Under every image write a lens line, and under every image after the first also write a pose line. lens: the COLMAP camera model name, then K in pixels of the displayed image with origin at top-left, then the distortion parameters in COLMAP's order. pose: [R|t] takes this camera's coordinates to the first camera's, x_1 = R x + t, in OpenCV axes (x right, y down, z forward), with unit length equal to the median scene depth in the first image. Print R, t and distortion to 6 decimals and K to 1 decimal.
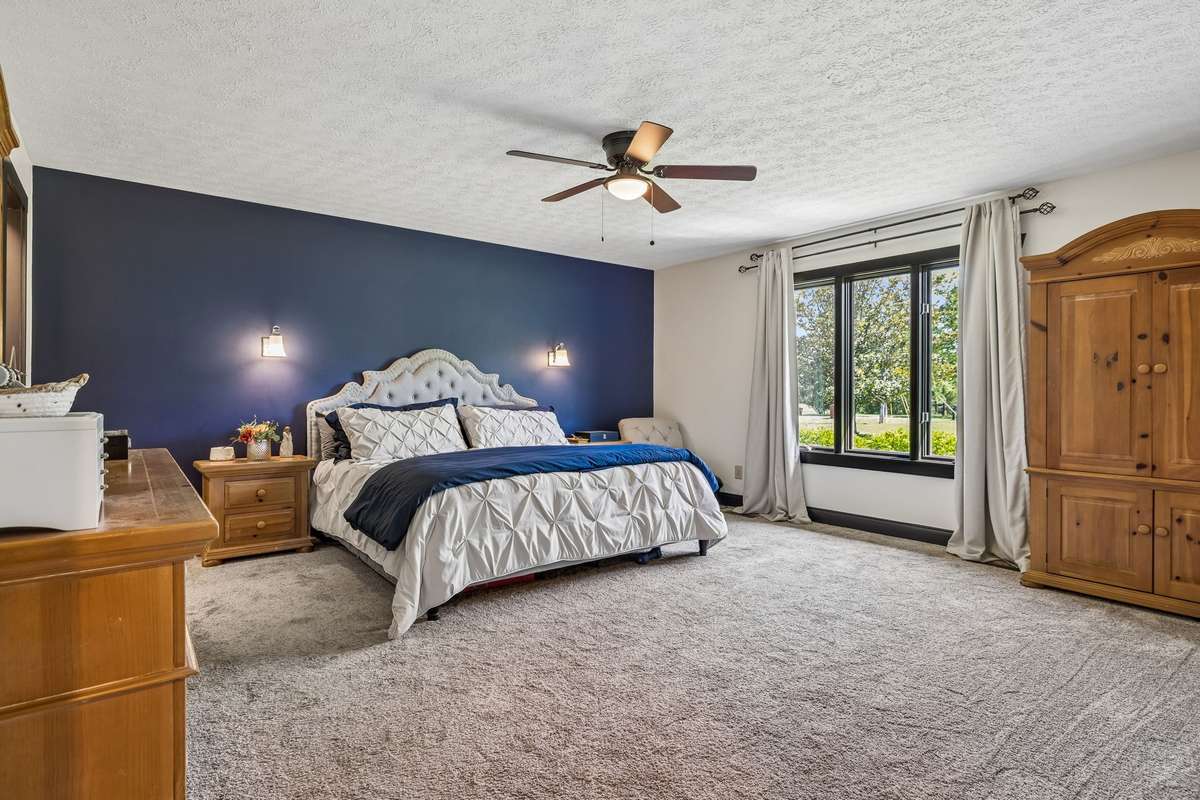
lens RADIAL K [[665.1, 0, 557.3], [0, 665.1, 399.5], [0, 0, 1]] dist [-0.002734, -0.000297]
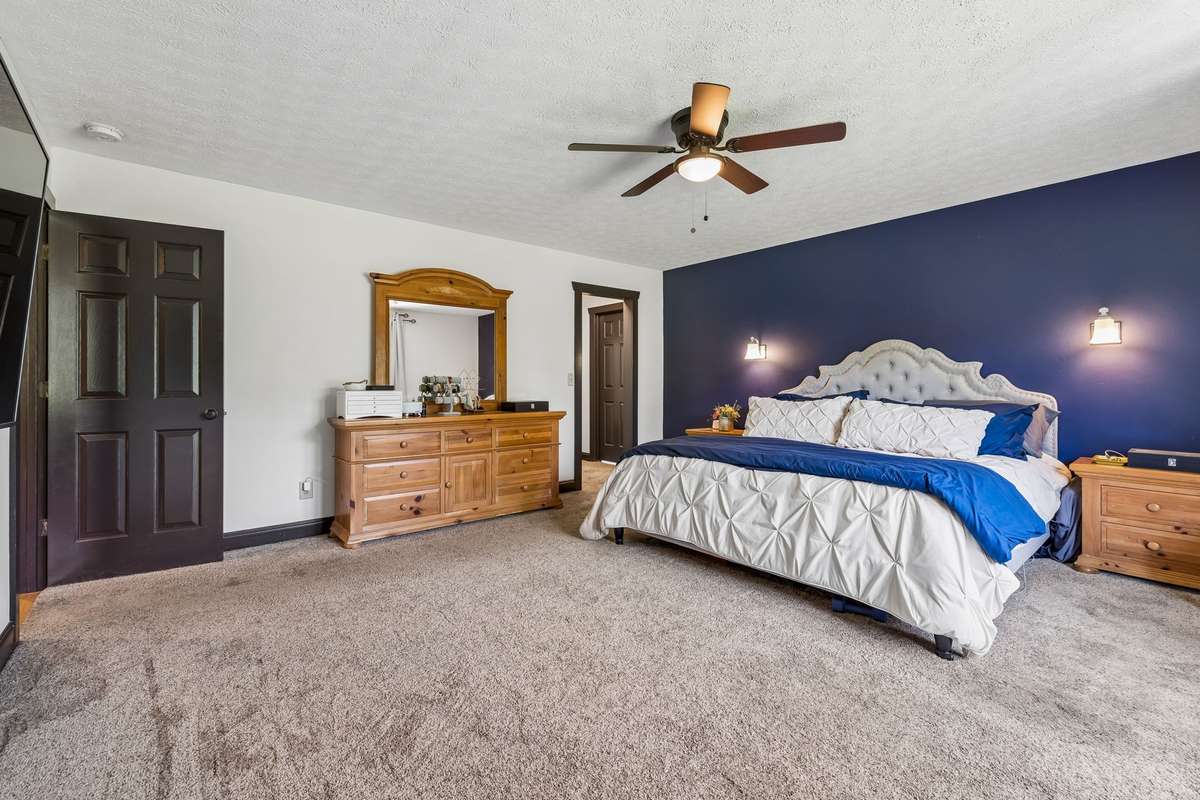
lens RADIAL K [[514.0, 0, 596.0], [0, 514.0, 386.0], [0, 0, 1]] dist [-0.001029, -0.000070]
pose [[0.028202, 0.005327, -0.999588, 0.745316], [-0.010946, 0.999927, 0.005020, -0.009597], [0.999542, 0.010800, 0.028259, 0.744339]]
